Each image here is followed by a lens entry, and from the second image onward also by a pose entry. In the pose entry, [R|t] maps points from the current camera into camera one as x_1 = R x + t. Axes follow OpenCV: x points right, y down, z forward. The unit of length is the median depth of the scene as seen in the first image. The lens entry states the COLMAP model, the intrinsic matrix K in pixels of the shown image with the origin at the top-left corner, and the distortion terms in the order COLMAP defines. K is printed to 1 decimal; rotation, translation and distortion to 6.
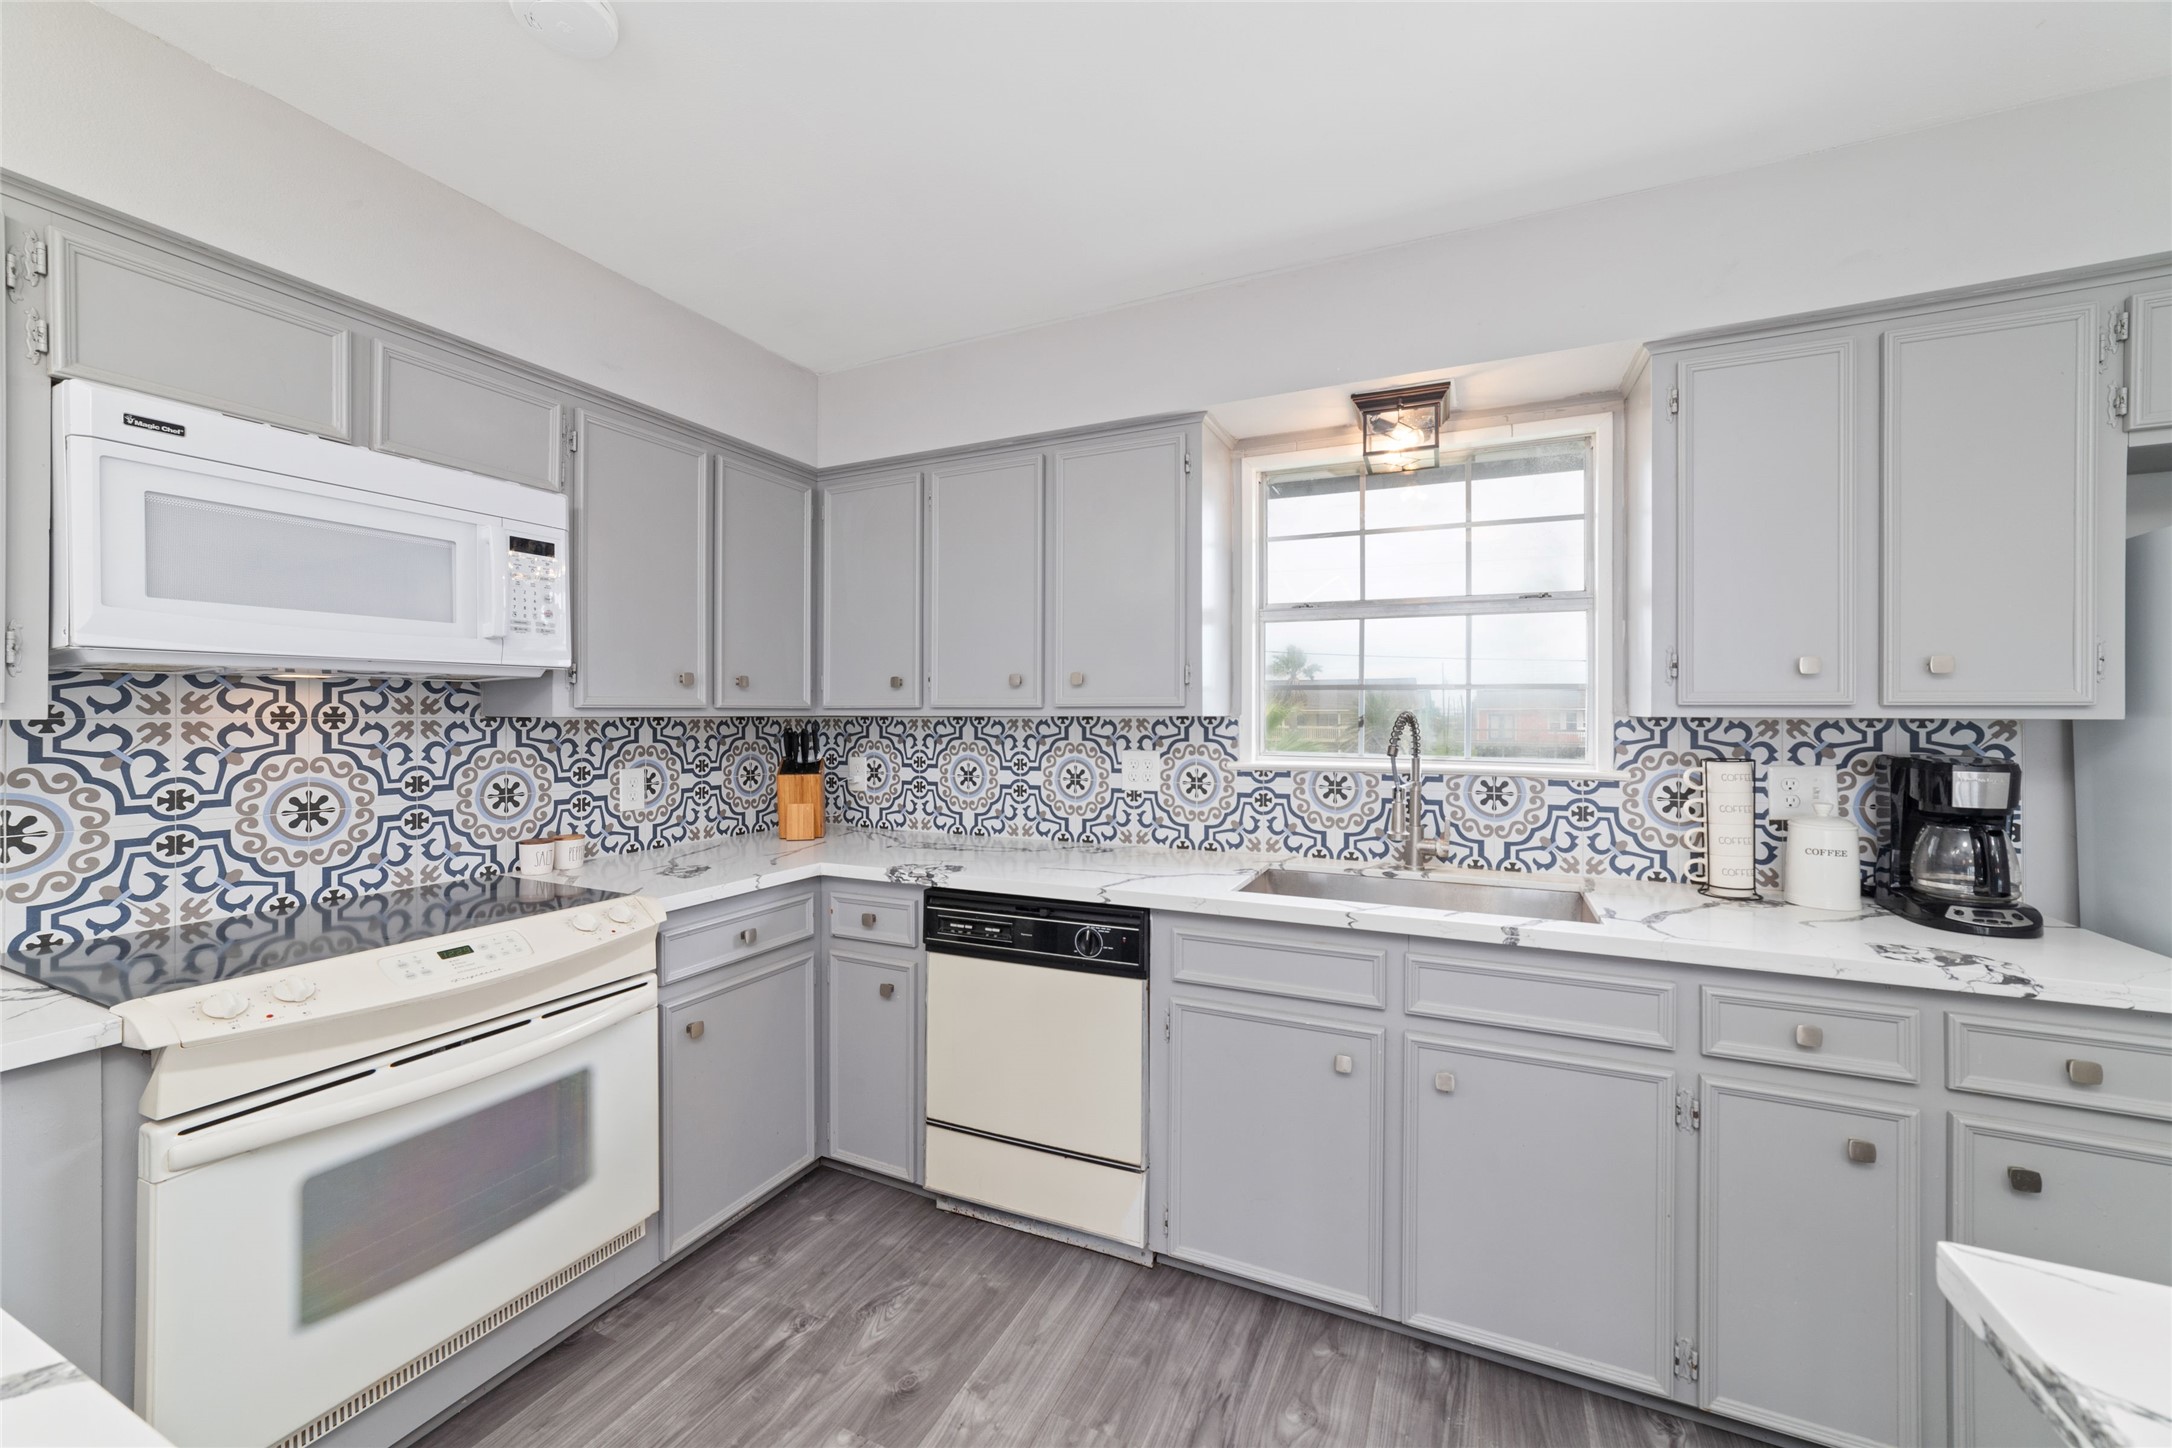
lens RADIAL K [[830.1, 0, 1085.6], [0, 830.1, 714.1], [0, 0, 1]] dist [-0.023658, 0.009427]
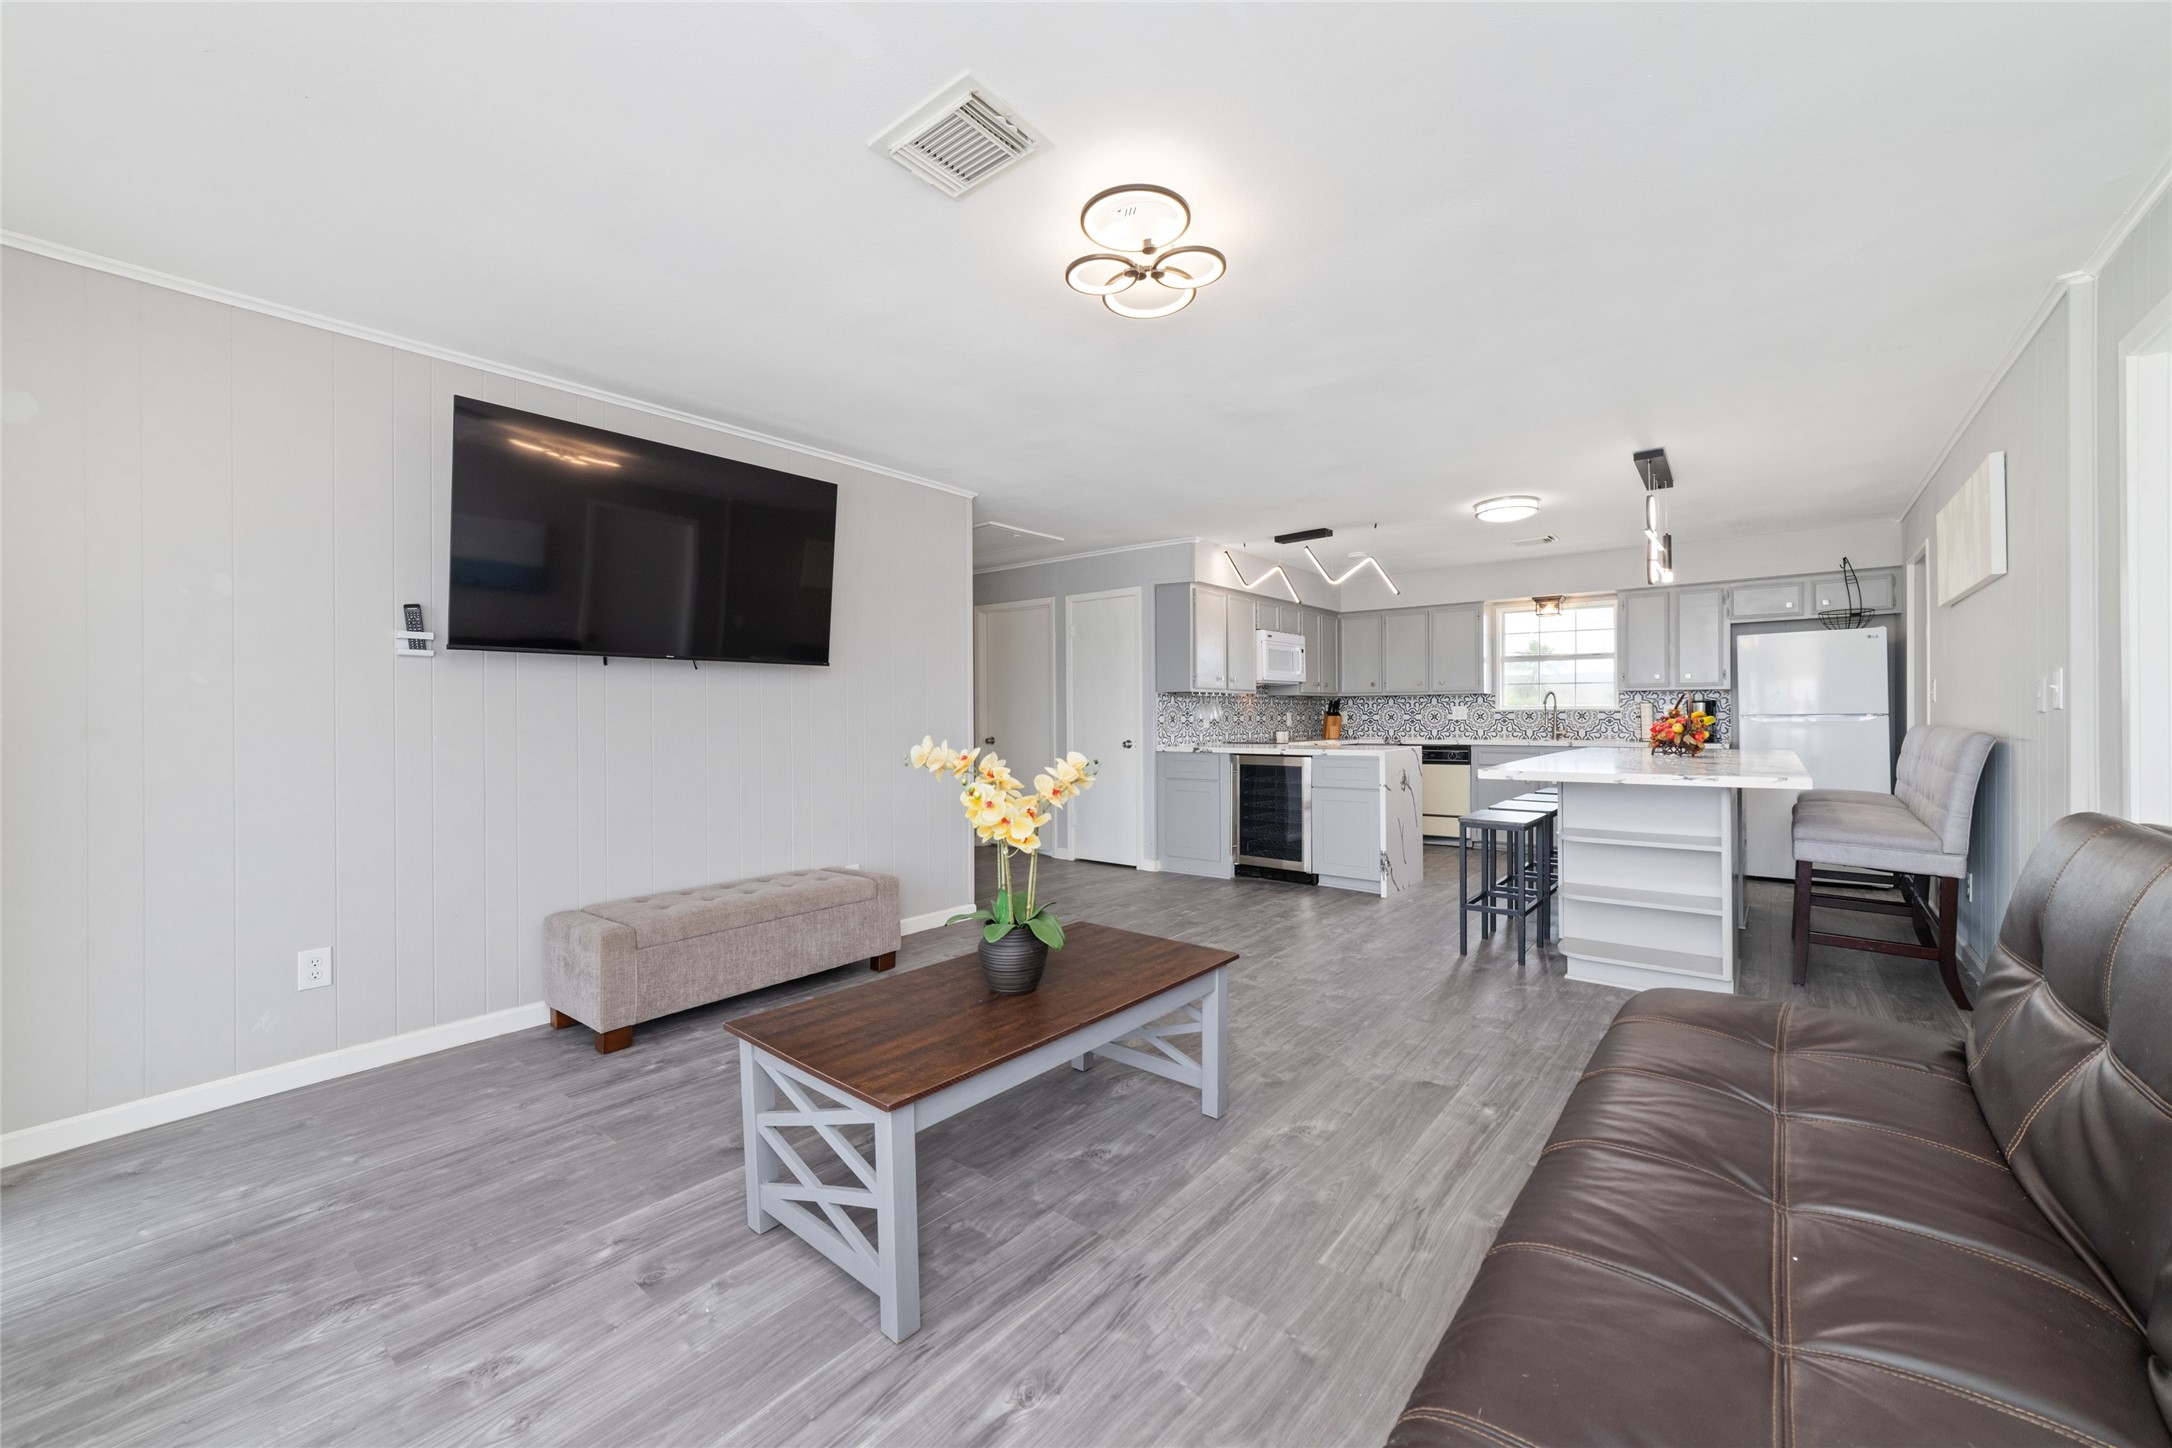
lens RADIAL K [[839.8, 0, 1087.3], [0, 839.8, 712.4], [0, 0, 1]] dist [-0.023063, 0.000253]
pose [[0.969001, -0.006829, -0.246963, -0.600370], [0.006290, 0.999976, -0.002970, 0.082812], [0.246977, 0.001324, 0.969020, -2.751354]]
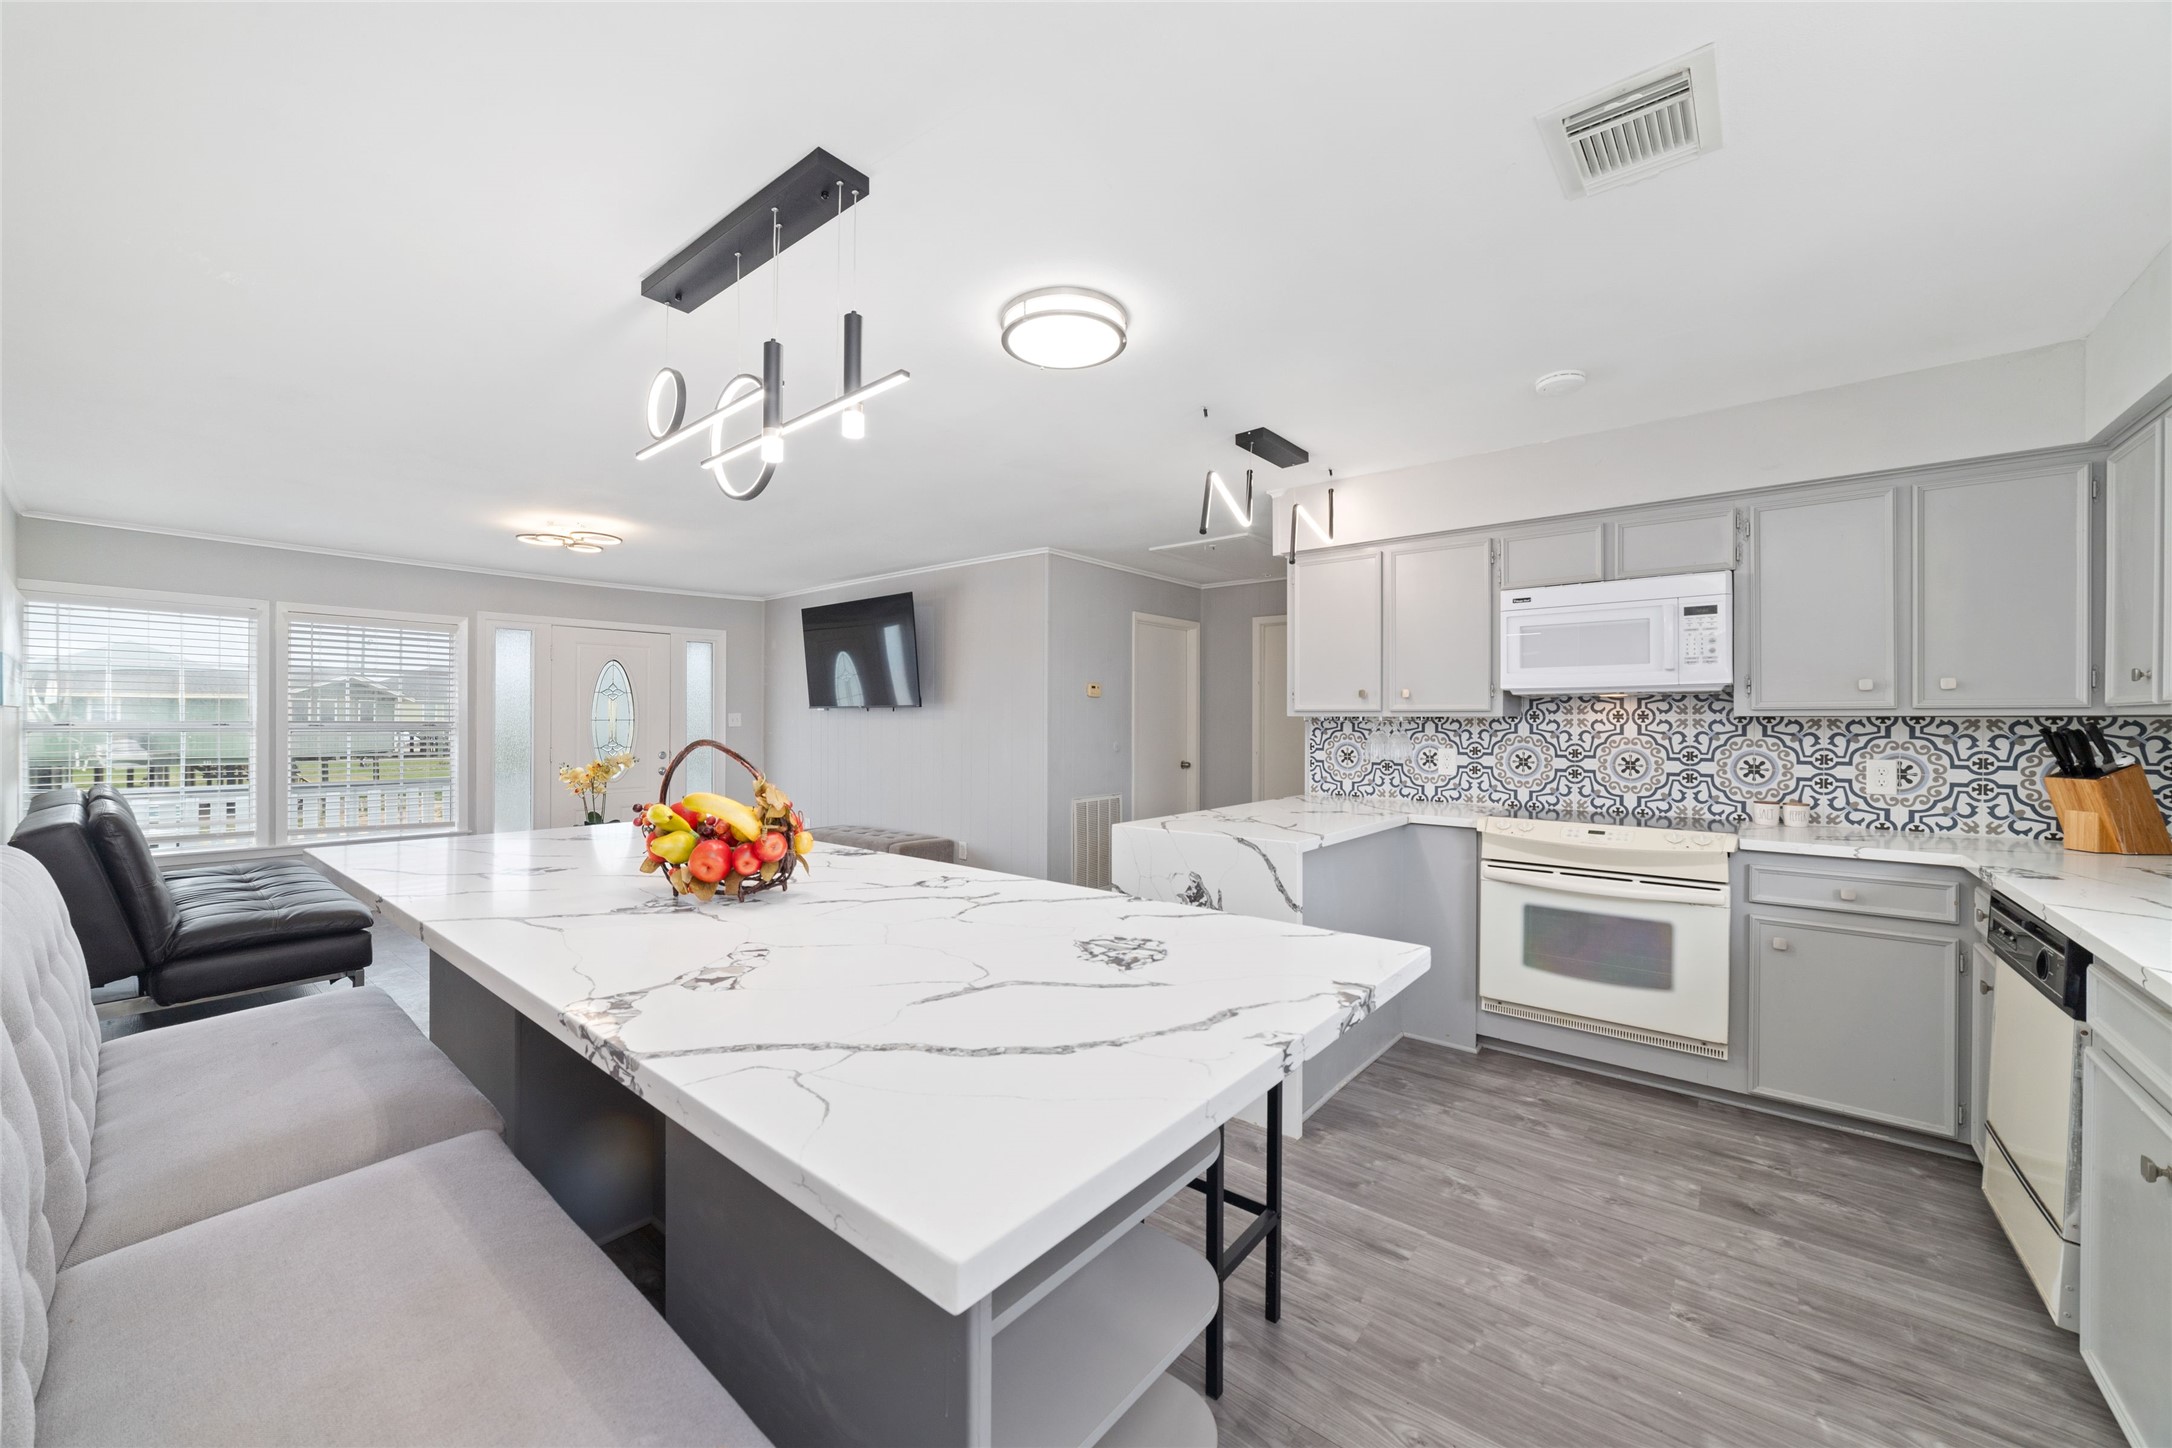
lens RADIAL K [[825.4, 0, 1086.5], [0, 825.4, 720.8], [0, 0, 1]] dist [-0.023904, 0.008059]
pose [[-0.245324, 0.001462, -0.969440, 1.048121], [-0.001907, 0.999996, 0.001991, 0.011096], [0.969439, 0.002337, -0.245320, 0.198375]]
